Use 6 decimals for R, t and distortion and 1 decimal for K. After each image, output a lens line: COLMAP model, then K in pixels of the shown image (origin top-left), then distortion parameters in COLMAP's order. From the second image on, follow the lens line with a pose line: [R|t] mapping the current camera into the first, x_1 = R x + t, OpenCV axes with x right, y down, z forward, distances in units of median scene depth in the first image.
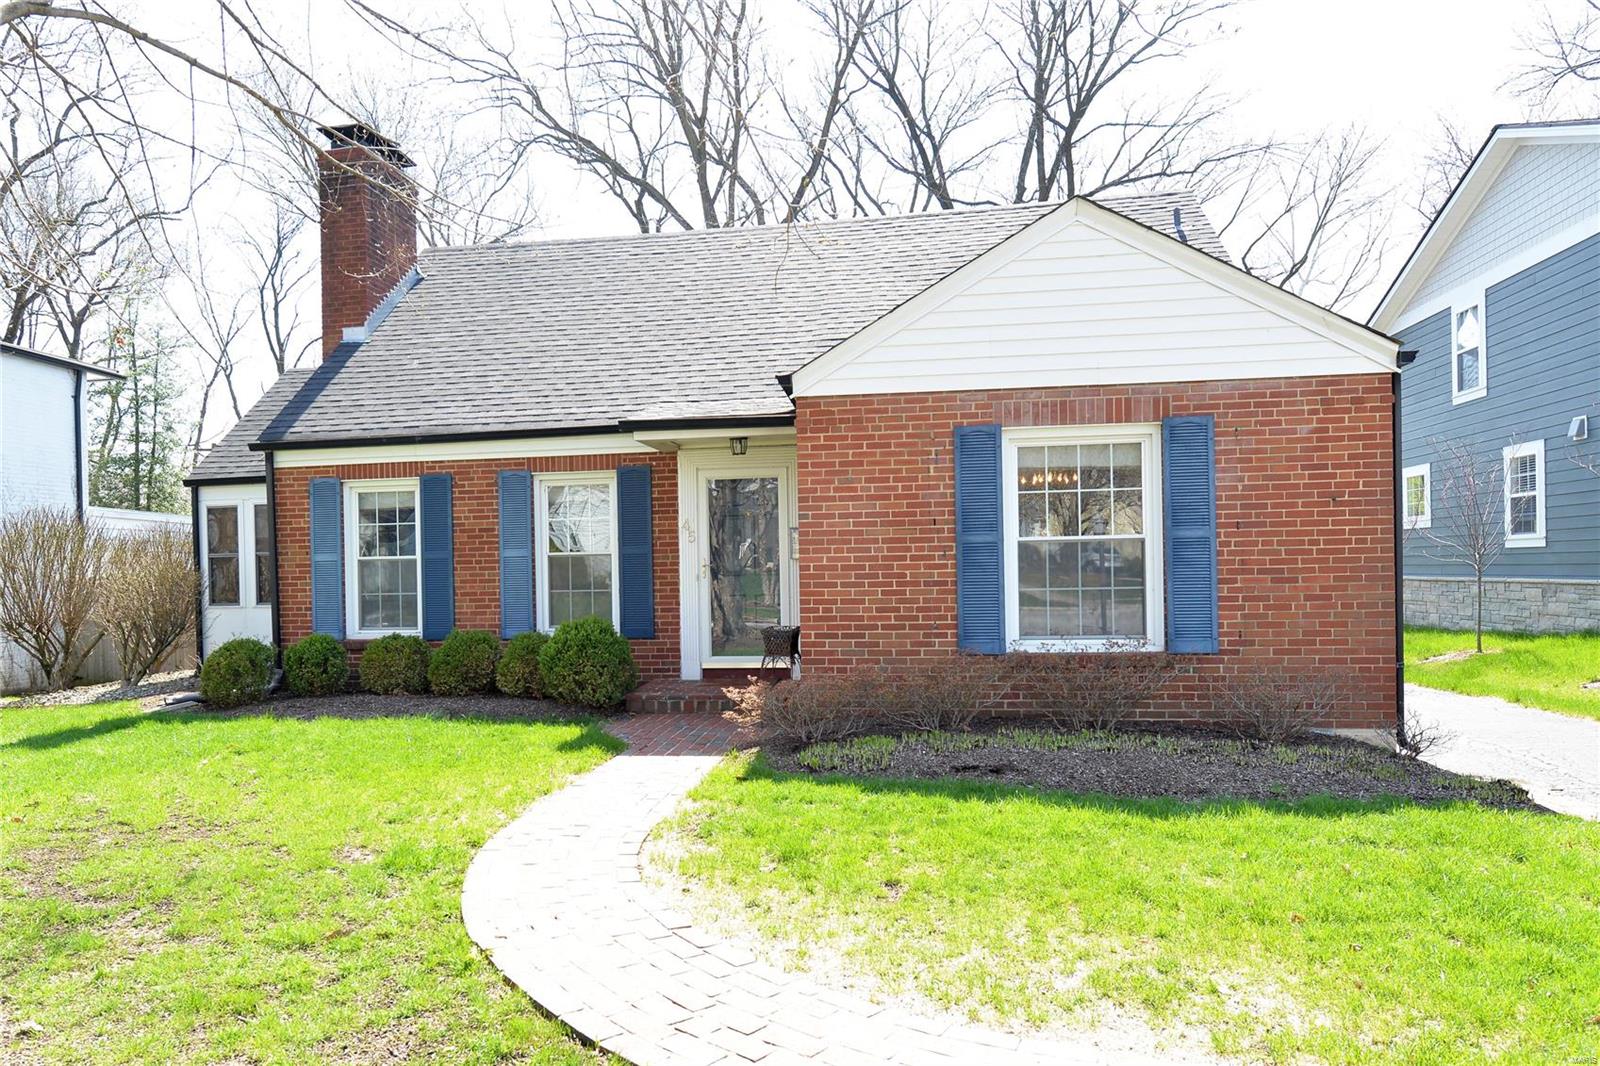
lens RADIAL K [[959.7, 0, 850.4], [0, 959.7, 543.6], [0, 0, 1]] dist [-0.002103, -0.000137]
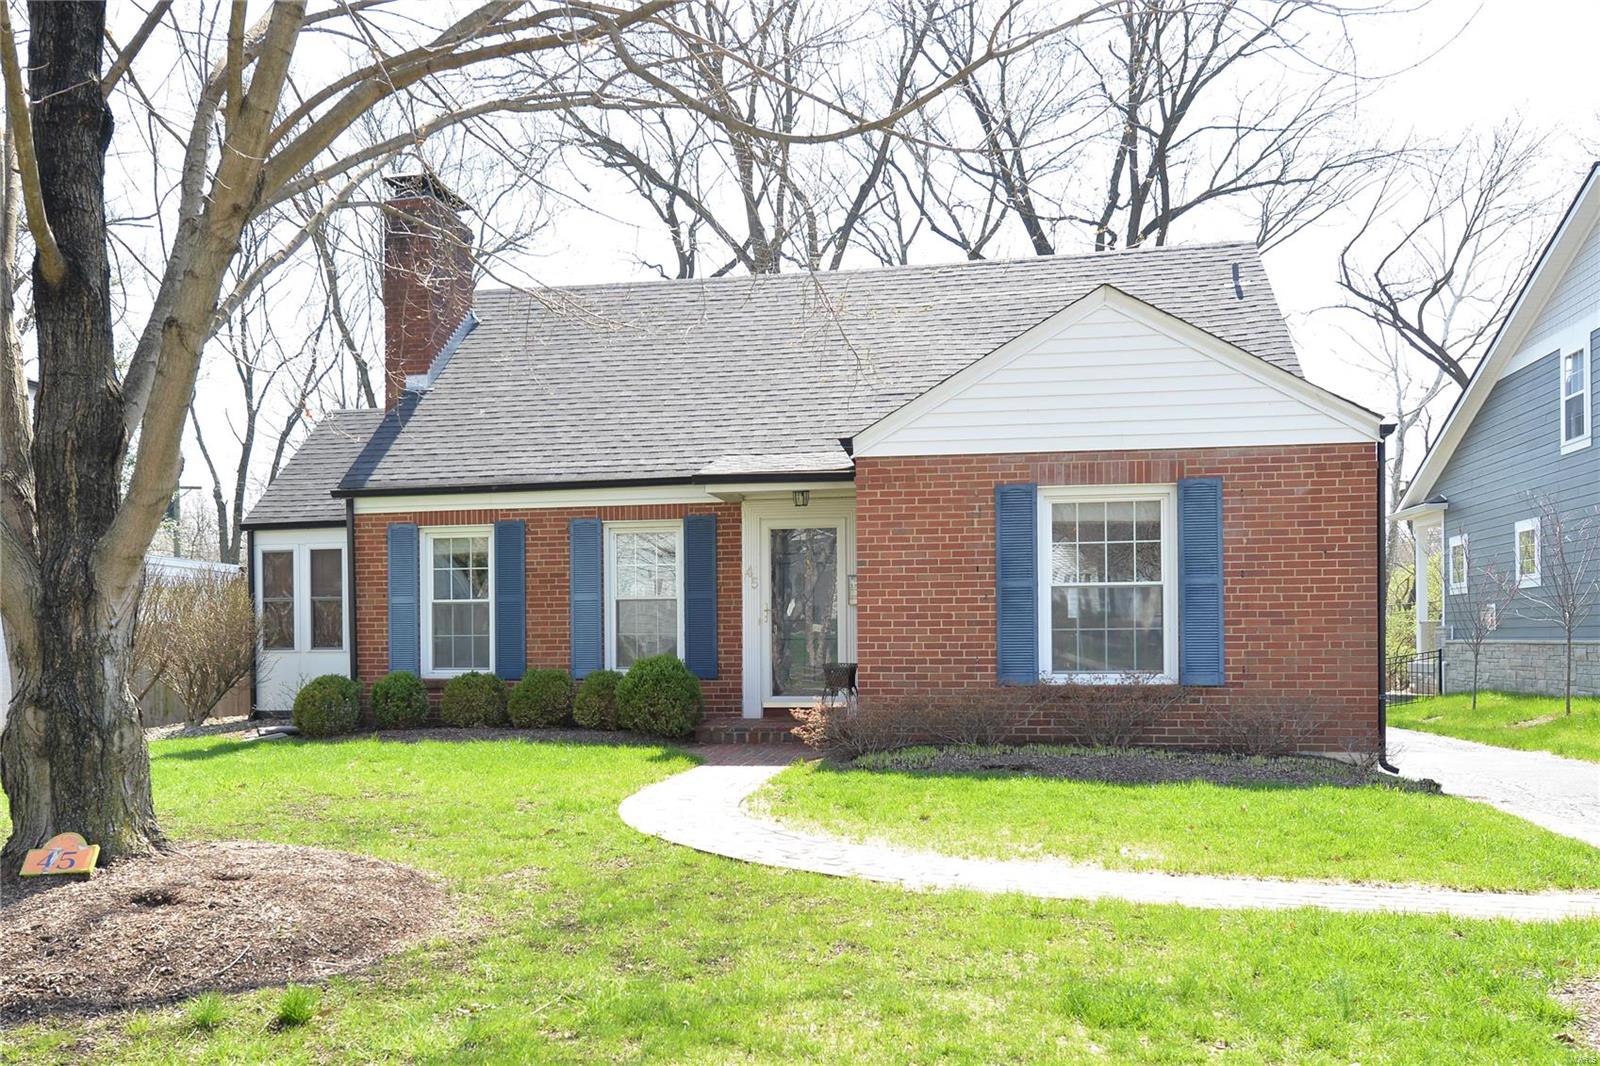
lens RADIAL K [[1135.8, 0, 800.0], [0, 1135.8, 533.0], [0, 0, 1]] dist [0.007450, 0.000858]
pose [[0.994996, 0.008604, -0.099541, 0.008369], [-0.014757, 0.998014, -0.061245, 0.013827], [0.098817, 0.062407, 0.993147, -0.239201]]
